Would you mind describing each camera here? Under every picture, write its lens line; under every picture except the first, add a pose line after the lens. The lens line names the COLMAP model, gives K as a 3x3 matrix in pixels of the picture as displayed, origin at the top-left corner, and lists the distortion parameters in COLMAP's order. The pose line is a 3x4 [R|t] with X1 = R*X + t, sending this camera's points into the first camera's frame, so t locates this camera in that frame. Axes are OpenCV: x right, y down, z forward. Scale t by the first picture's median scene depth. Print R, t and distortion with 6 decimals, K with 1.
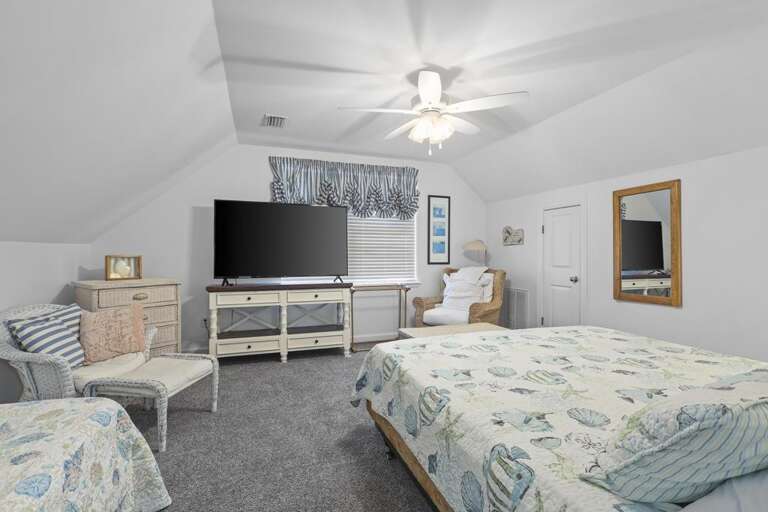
lens RADIAL K [[357.7, 0, 381.0], [0, 357.7, 254.6], [0, 0, 1]] dist [-0.000159, 0.000317]
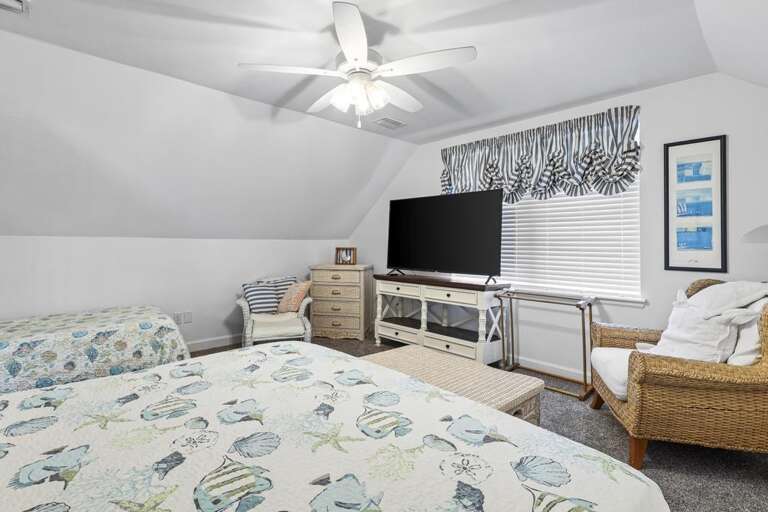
lens RADIAL K [[357.7, 0, 356.2], [0, 357.7, 237.5], [0, 0, 1]] dist [-0.000159, 0.000317]
pose [[0.408078, -0.015125, -0.912822, 0.485789], [-0.007749, 0.999769, -0.020030, -0.008211], [0.912914, 0.015247, 0.407866, 0.375626]]
